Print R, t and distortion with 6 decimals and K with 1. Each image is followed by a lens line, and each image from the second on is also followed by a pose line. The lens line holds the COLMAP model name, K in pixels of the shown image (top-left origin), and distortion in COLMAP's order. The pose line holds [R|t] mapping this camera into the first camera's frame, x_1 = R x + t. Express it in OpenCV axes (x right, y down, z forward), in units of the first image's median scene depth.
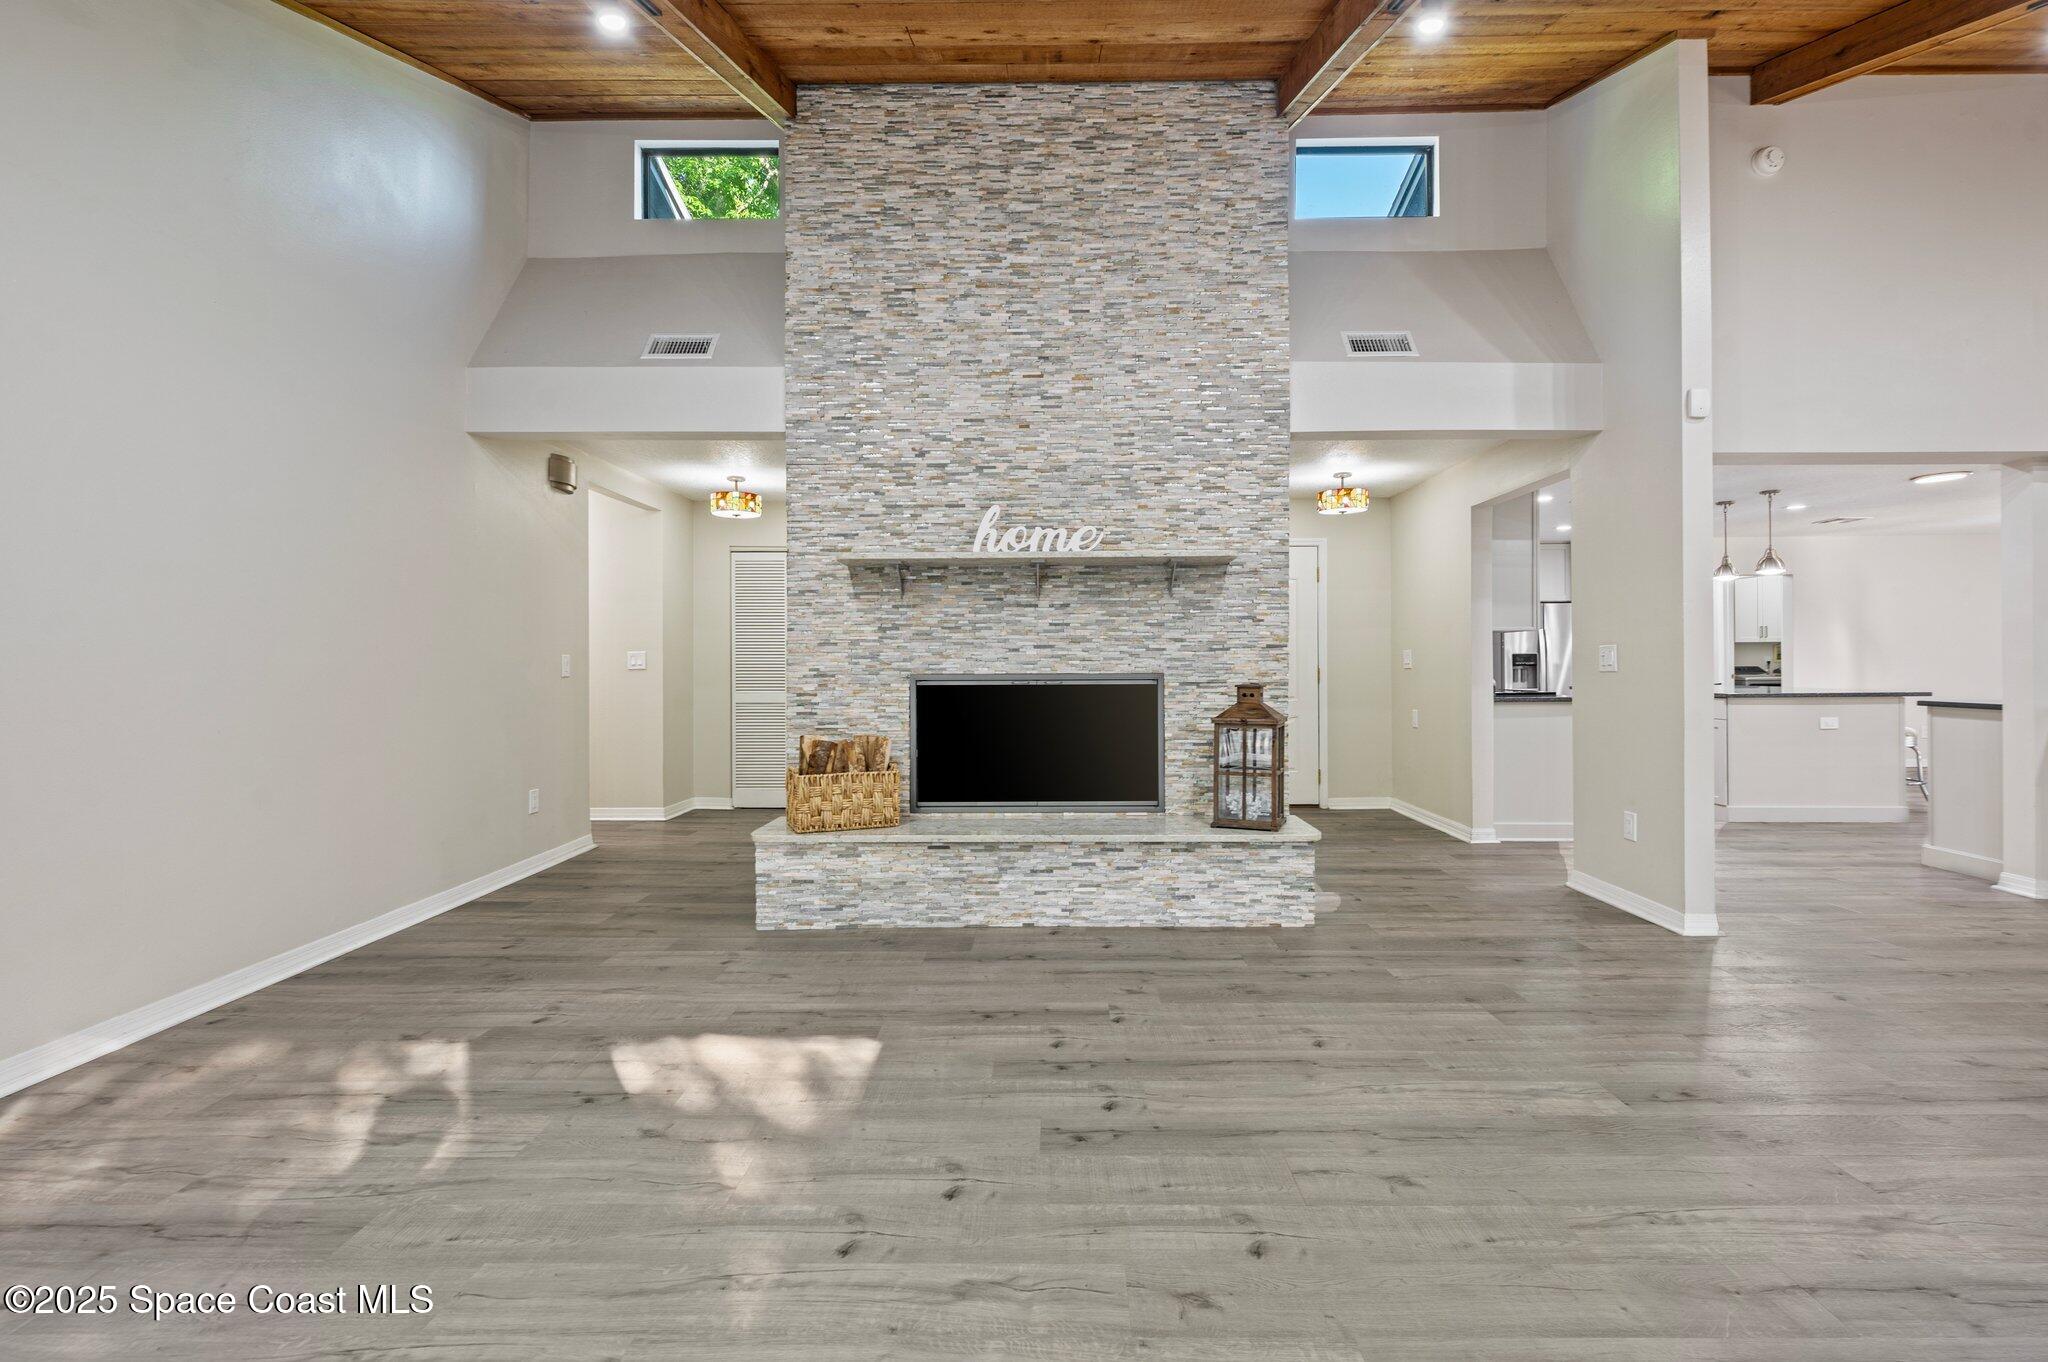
lens RADIAL K [[894.3, 0, 1047.7], [0, 894.3, 645.5], [0, 0, 1]] dist [0.002664, 0.000236]
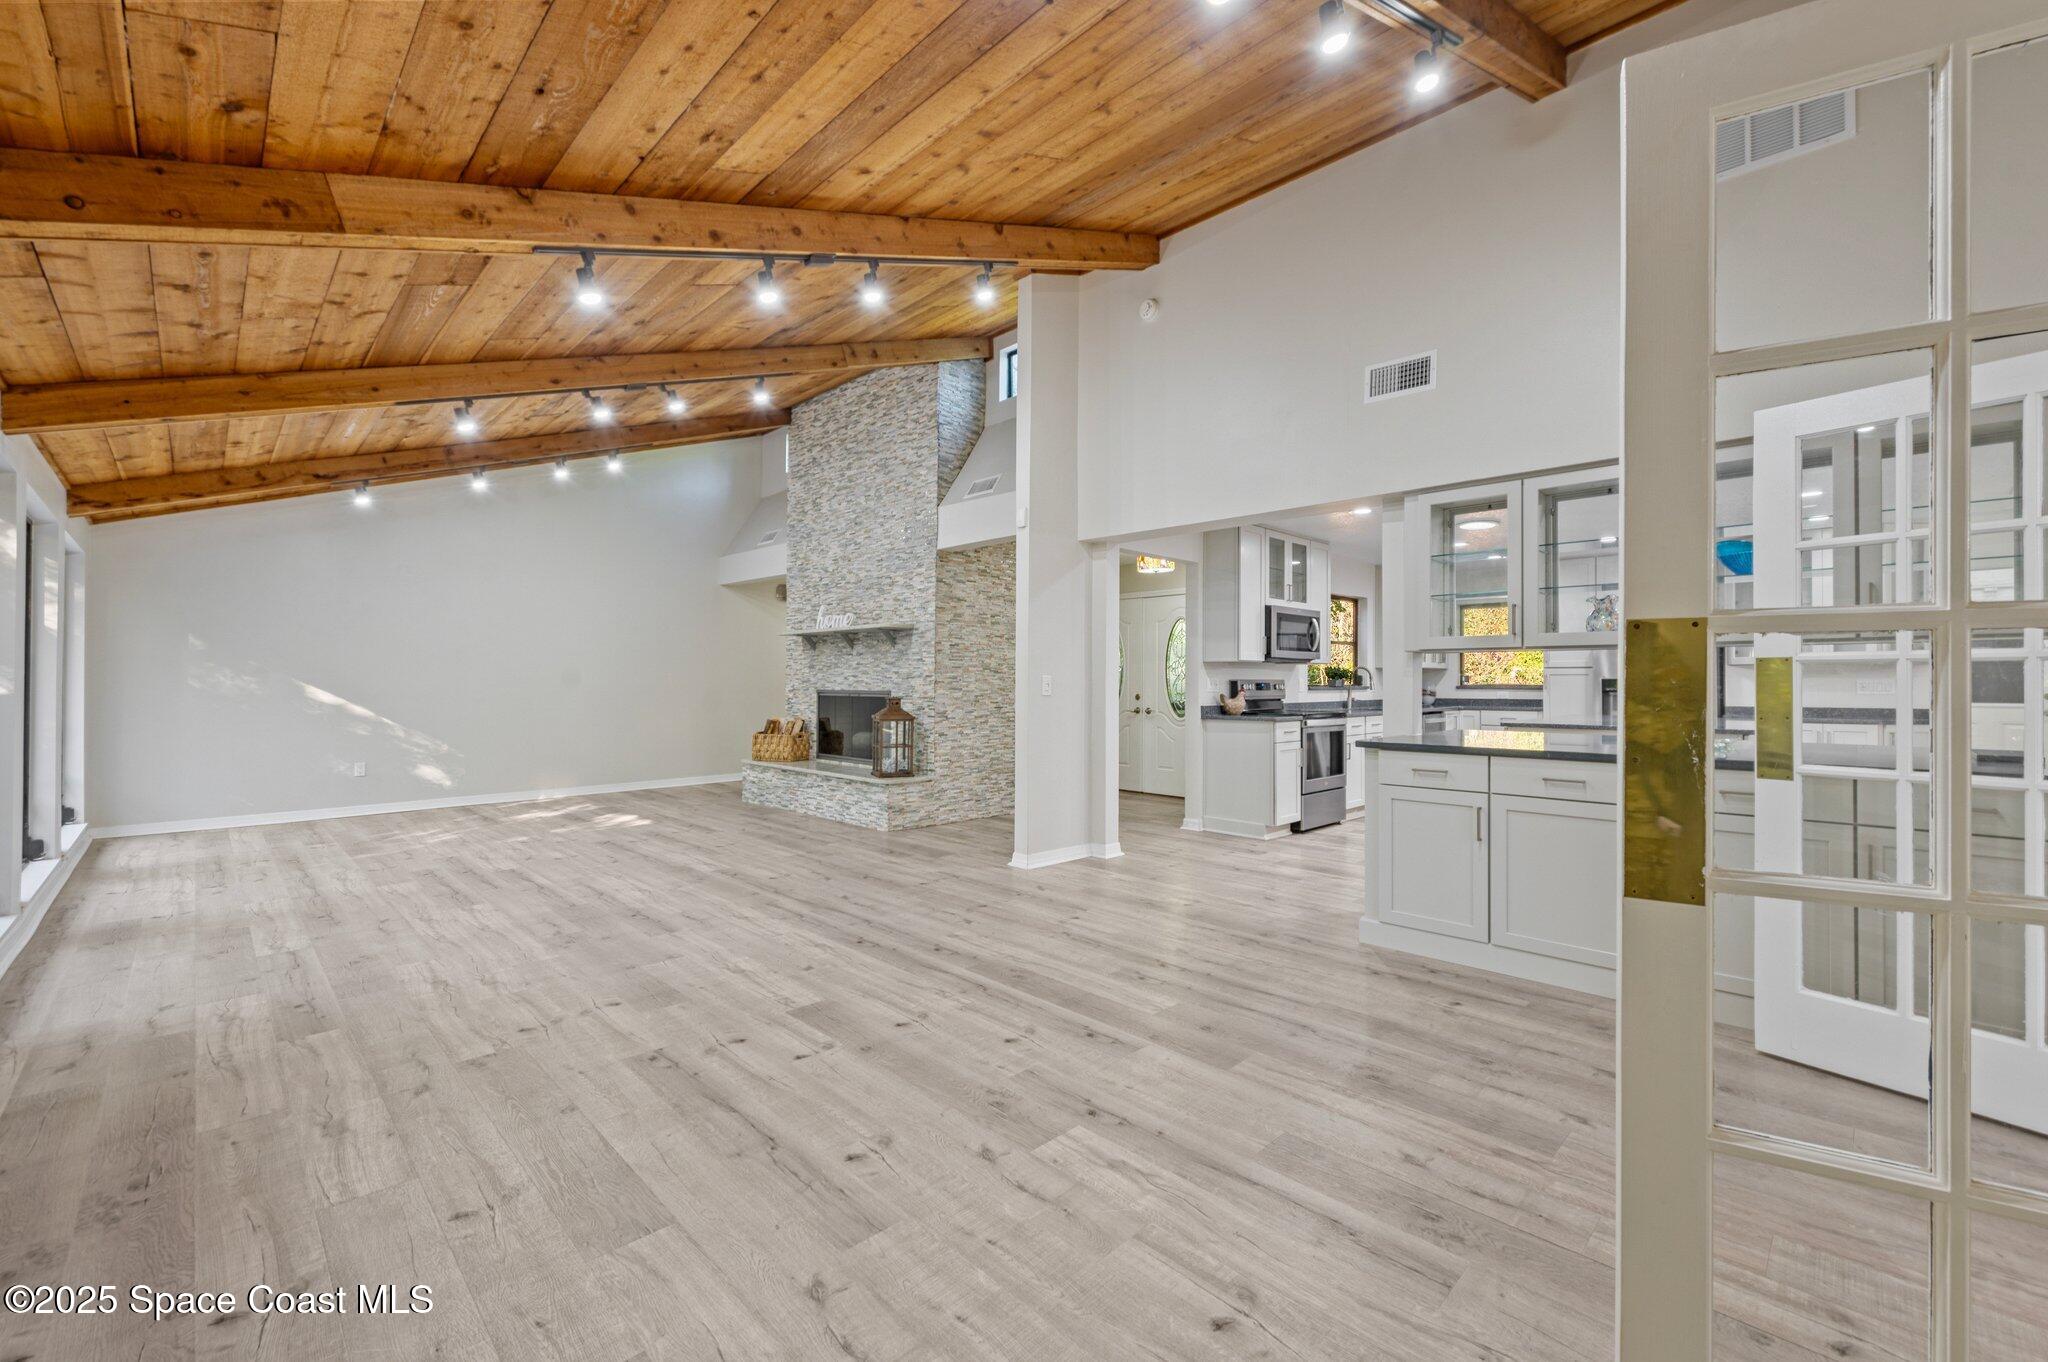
lens RADIAL K [[894.3, 0, 1030.9], [0, 894.3, 673.8], [0, 0, 1]] dist [0.002664, 0.000236]
pose [[0.691240, 0.000538, -0.722625, 1.631032], [-0.006100, 0.999968, -0.005091, 0.003139], [0.722600, 0.007927, 0.691221, -0.035666]]
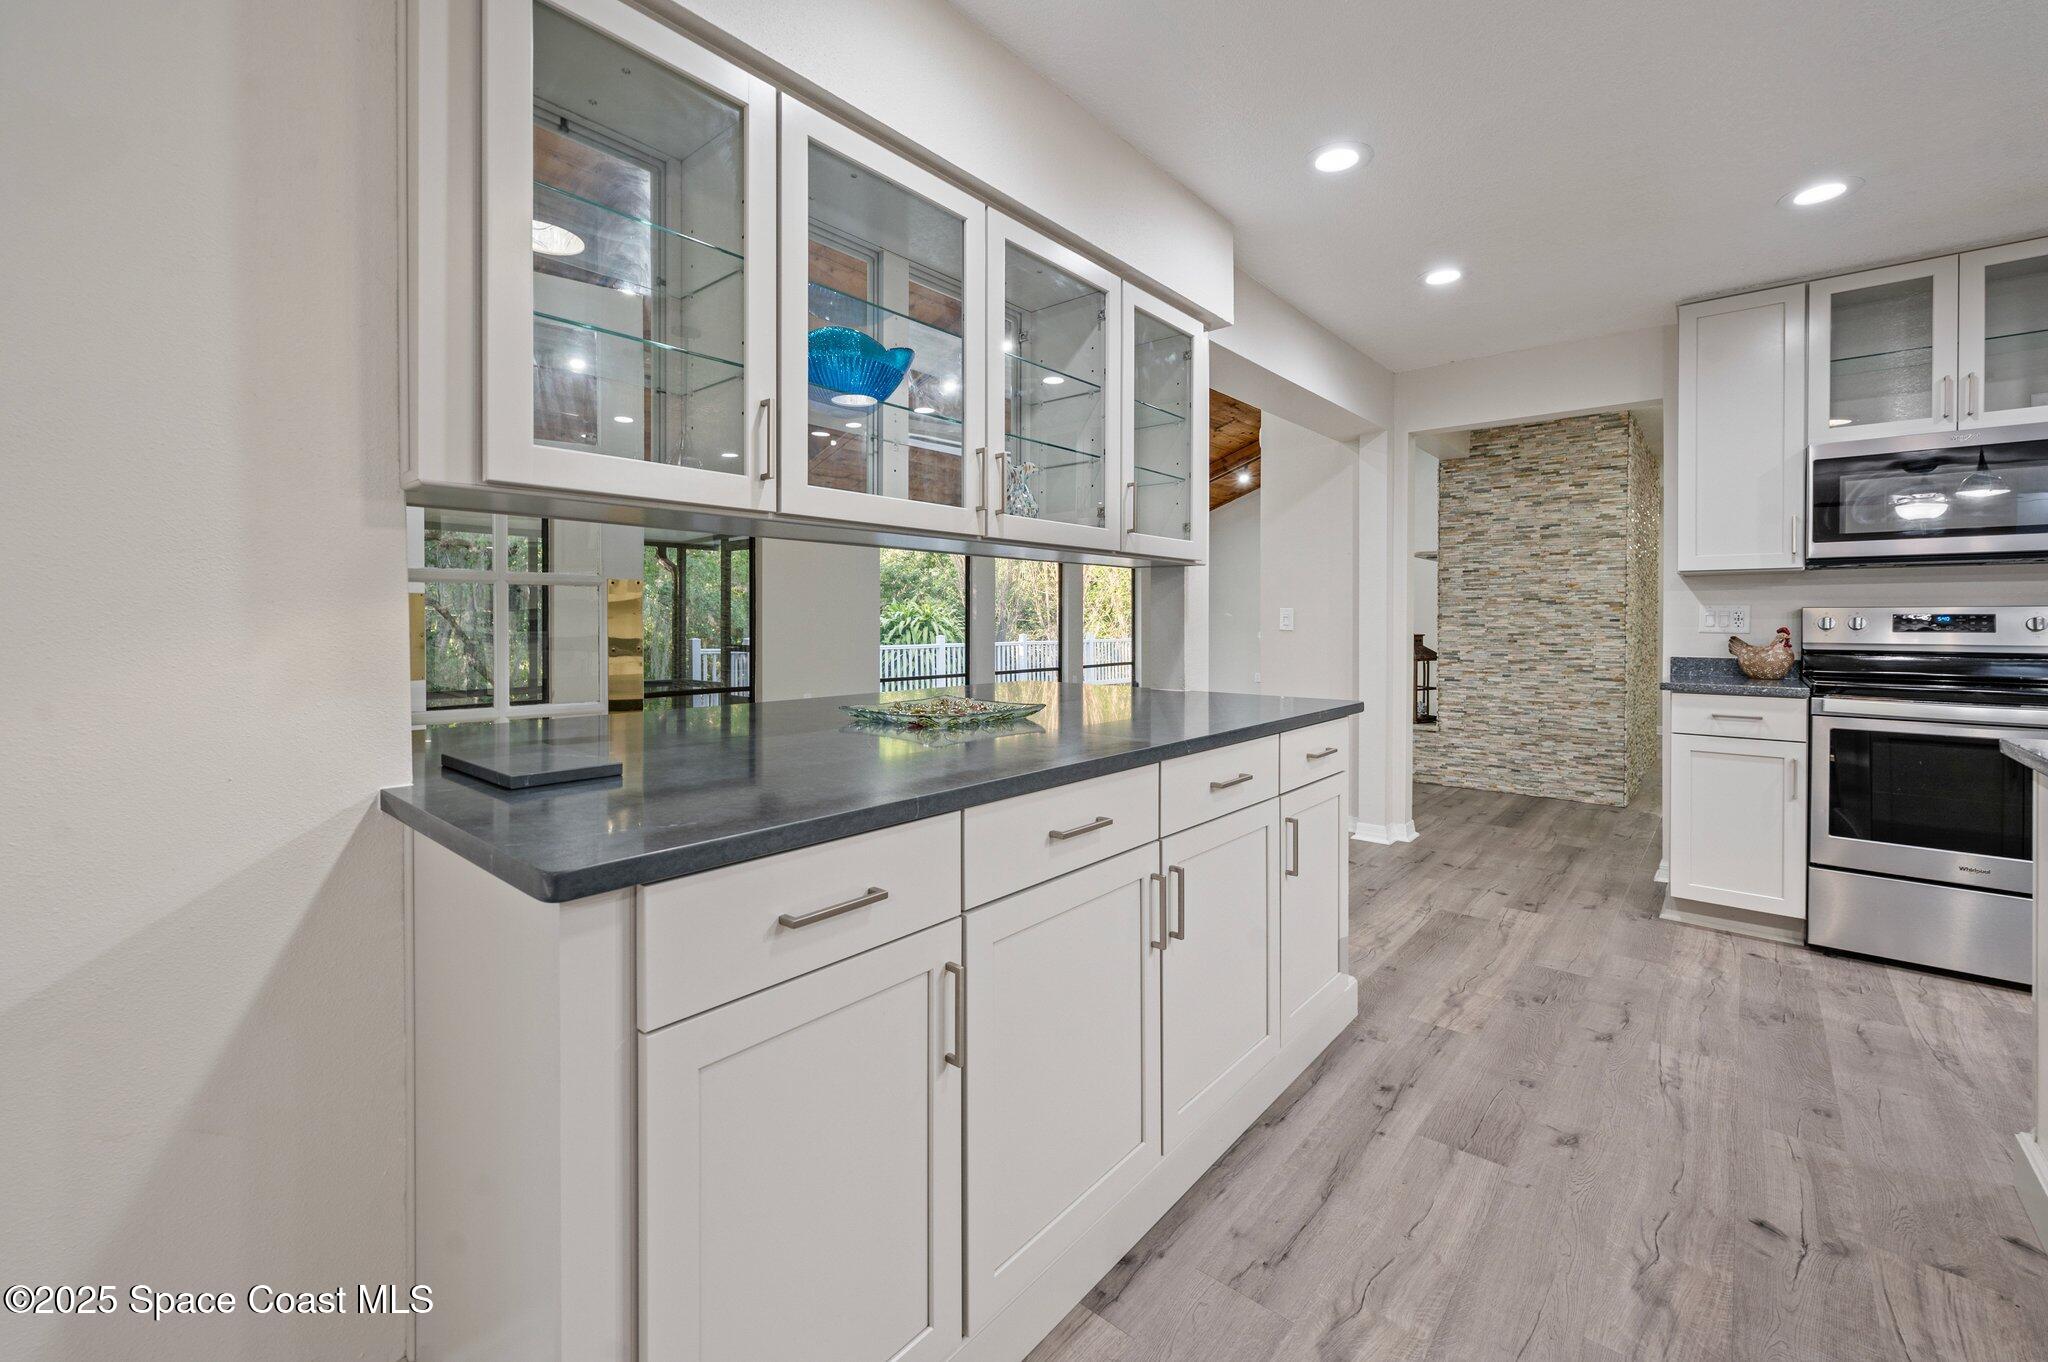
lens RADIAL K [[833.4, 0, 1039.9], [0, 833.4, 627.2], [0, 0, 1]] dist [0.001164, 0.000055]
pose [[-0.648750, 0.012710, -0.760896, 1.717562], [0.004702, 0.999908, 0.012693, 0.008300], [0.760987, 0.004657, -0.648750, 1.435285]]
